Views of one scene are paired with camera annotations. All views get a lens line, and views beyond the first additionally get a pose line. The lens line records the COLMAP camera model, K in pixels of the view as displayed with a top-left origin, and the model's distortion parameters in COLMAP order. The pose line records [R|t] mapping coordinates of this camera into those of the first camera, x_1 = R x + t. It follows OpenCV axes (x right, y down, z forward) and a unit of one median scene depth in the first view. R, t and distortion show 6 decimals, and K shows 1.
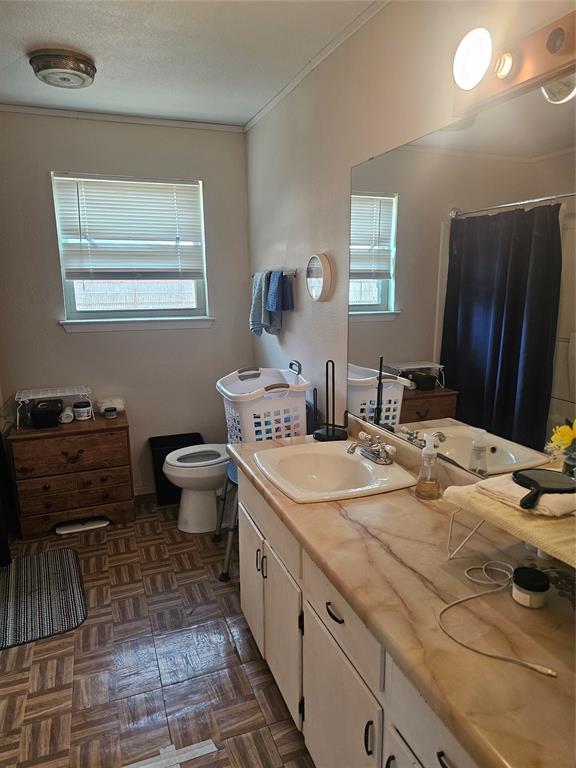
lens RADIAL K [[516.5, 0, 293.8], [0, 516.5, 385.0], [0, 0, 1]] dist [0.060011, -0.054068]
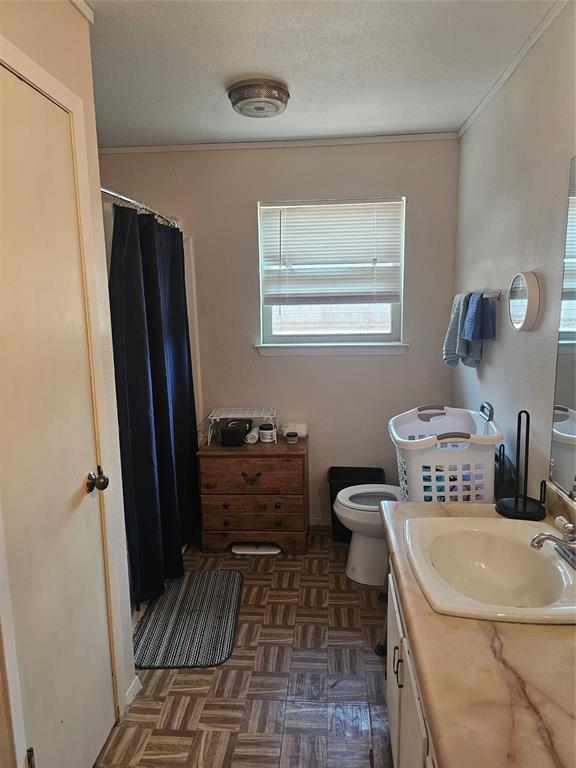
lens RADIAL K [[516.5, 0, 287.7], [0, 516.5, 382.0], [0, 0, 1]] dist [0.060011, -0.054068]
pose [[0.901099, 0.060774, -0.429334, 0.062356], [-0.078740, 0.996602, -0.024188, -0.032278], [0.426405, 0.055601, 0.902822, 0.120029]]
